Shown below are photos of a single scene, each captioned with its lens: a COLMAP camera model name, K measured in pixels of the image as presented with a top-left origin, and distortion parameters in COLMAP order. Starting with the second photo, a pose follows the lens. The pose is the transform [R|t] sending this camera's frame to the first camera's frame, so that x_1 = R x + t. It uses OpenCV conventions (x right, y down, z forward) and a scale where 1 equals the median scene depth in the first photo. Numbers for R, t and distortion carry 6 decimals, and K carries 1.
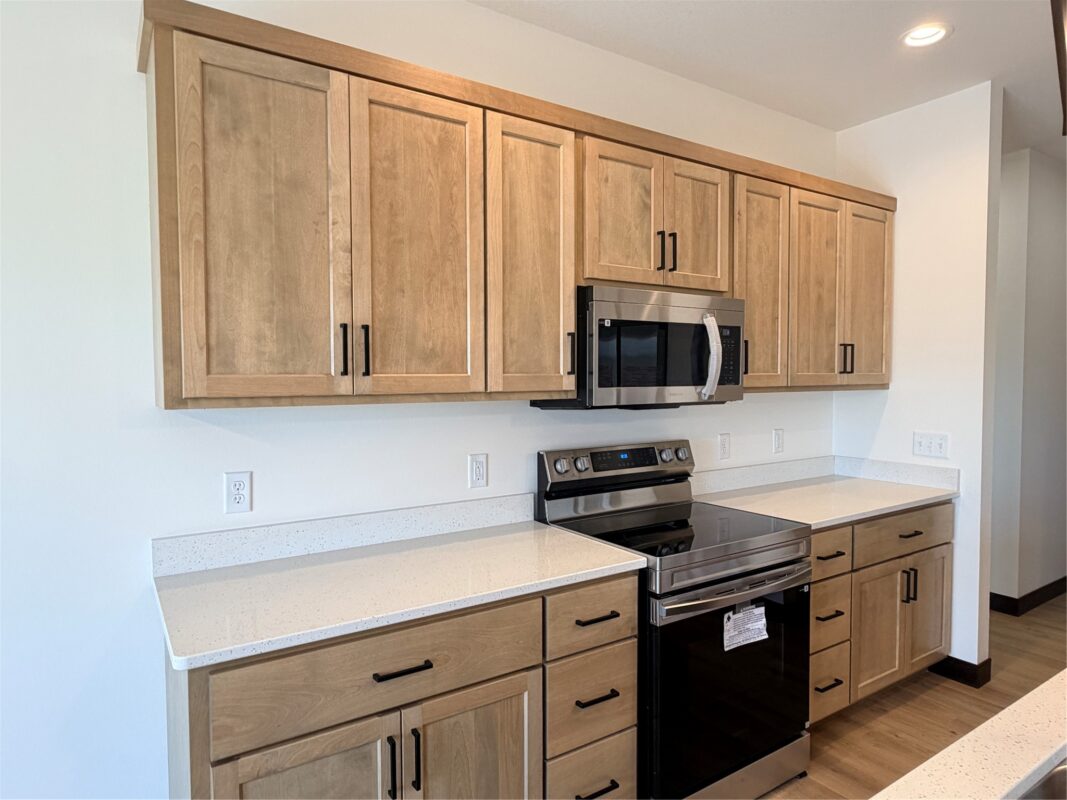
lens RADIAL K [[656.3, 0, 533.5], [0, 656.3, 400.0], [0, 0, 1]] dist [-0.004879, -0.000771]
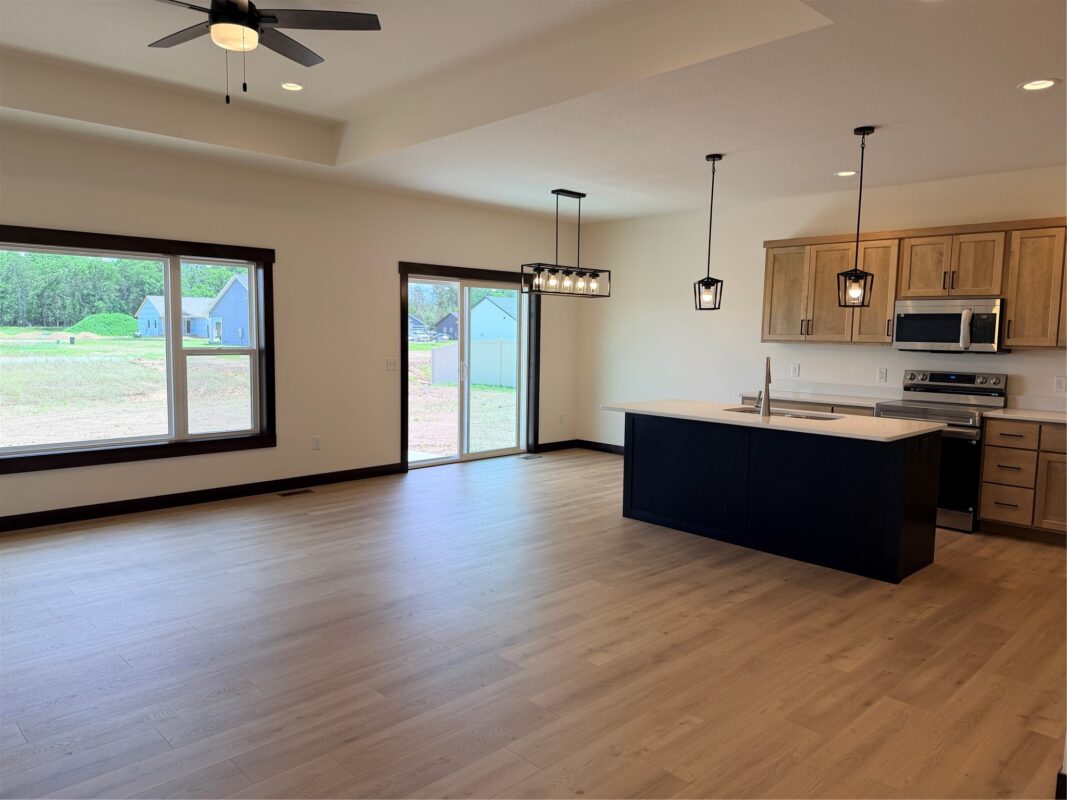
lens RADIAL K [[753.7, 0, 533.5], [0, 753.7, 400.0], [0, 0, 1]] dist [0.137827, -0.199230]
pose [[0.182797, 0.096180, -0.978435, 2.597264], [-0.056581, 0.994583, 0.087196, 0.023714], [0.981521, 0.039422, 0.187249, -0.847855]]
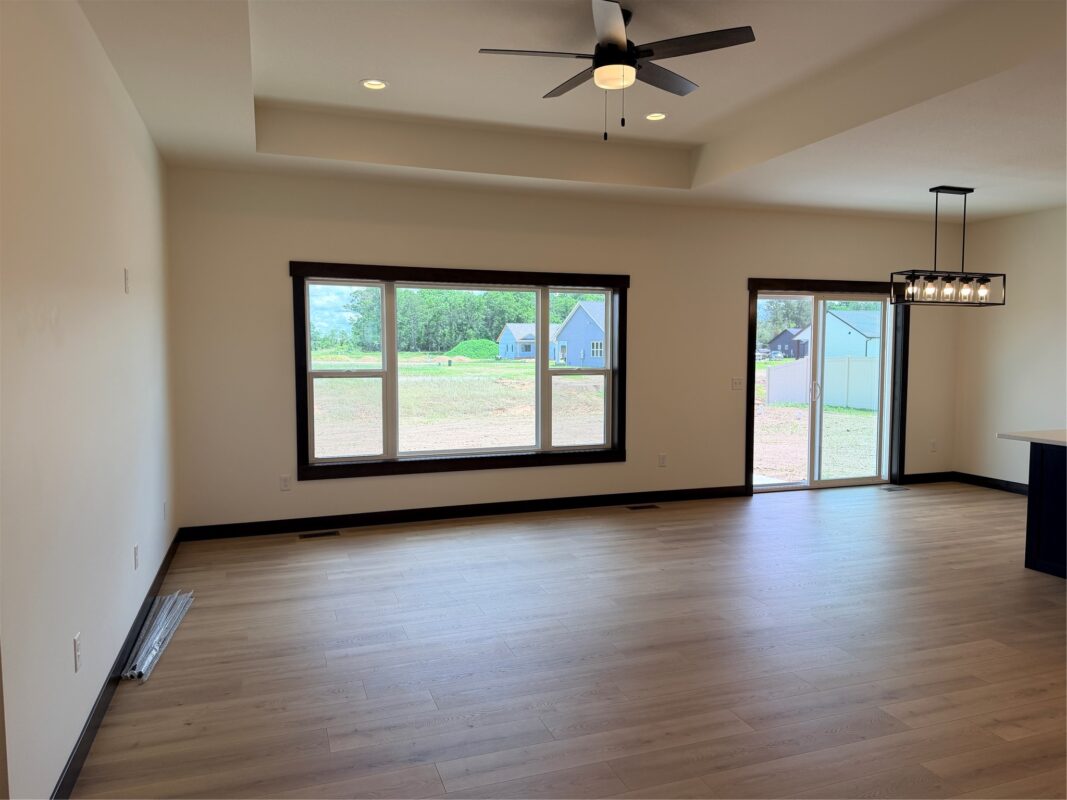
lens RADIAL K [[753.7, 0, 533.5], [0, 753.7, 400.0], [0, 0, 1]] dist [0.137827, -0.199230]
pose [[-0.239800, 0.070751, -0.968241, 2.585164], [-0.039807, 0.995786, 0.082623, 0.029102], [0.970006, 0.058356, -0.235973, -0.918329]]
